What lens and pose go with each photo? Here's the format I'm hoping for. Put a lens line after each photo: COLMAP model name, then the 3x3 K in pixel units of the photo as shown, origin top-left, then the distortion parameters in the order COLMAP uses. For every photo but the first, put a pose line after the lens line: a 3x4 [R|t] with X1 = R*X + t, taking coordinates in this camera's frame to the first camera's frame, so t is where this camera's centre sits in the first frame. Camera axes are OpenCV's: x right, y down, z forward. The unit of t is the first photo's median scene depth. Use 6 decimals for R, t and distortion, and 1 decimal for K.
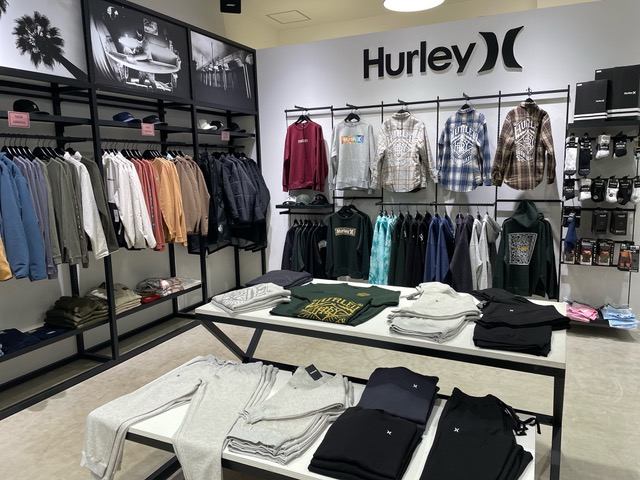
lens RADIAL K [[476.7, 0, 320.0], [0, 476.7, 241.2], [0, 0, 1]] dist [0.030669, -0.001511]
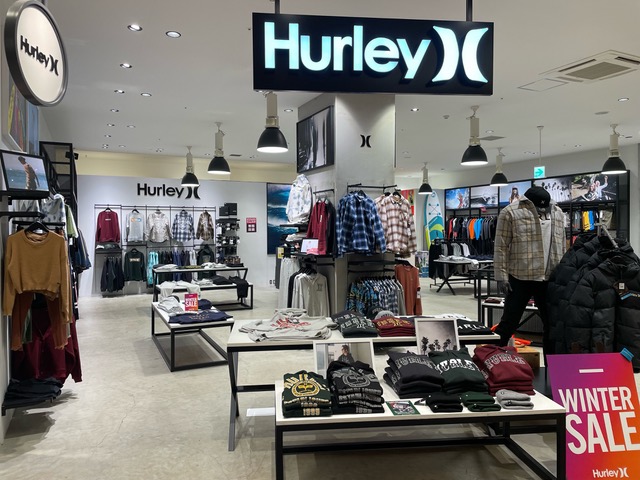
lens RADIAL K [[476.7, 0, 319.5], [0, 476.7, 239.7], [0, 0, 1]] dist [0.030669, -0.001511]
pose [[0.641747, -0.002093, 0.766913, -1.252636], [0.108395, 0.990205, -0.088001, 0.200274], [-0.759217, 0.139604, 0.635688, -1.258551]]
